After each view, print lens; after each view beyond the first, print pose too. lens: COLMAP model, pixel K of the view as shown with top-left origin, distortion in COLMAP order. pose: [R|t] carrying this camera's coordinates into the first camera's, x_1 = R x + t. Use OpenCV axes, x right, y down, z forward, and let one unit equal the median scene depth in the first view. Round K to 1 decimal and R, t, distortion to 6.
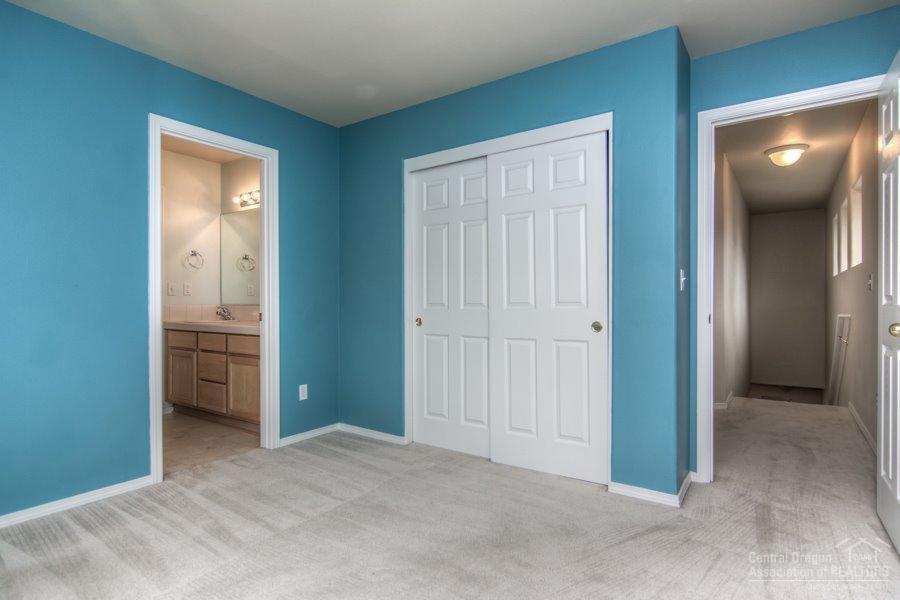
lens RADIAL K [[477.1, 0, 450.0], [0, 477.1, 300.0], [0, 0, 1]] dist [0.014975, 0.000037]
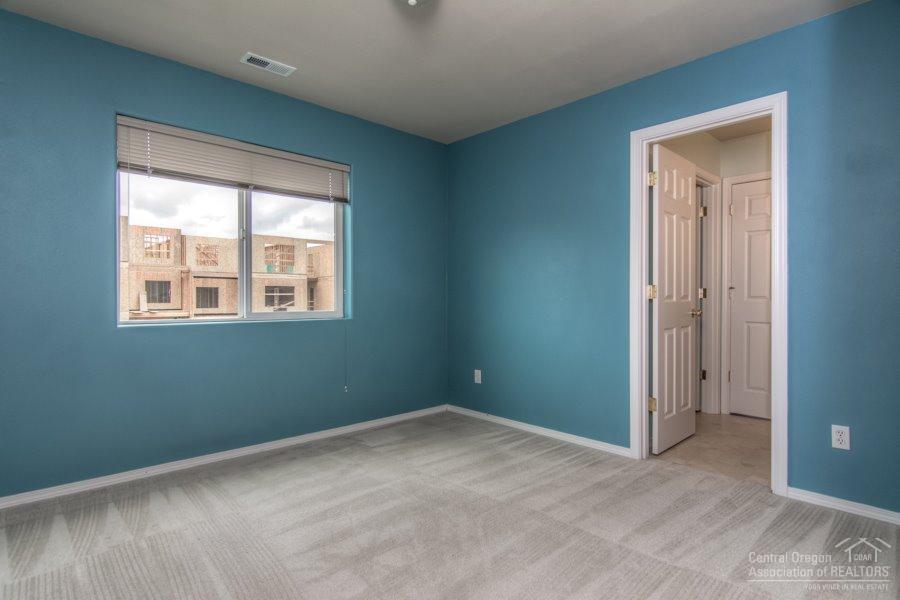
lens RADIAL K [[477.1, 0, 450.0], [0, 477.1, 300.0], [0, 0, 1]] dist [0.014975, 0.000037]
pose [[-0.209562, 0.002601, -0.977792, 0.694533], [0.006139, 0.999980, 0.001344, 0.003763], [0.977776, -0.005721, -0.209574, 0.968848]]
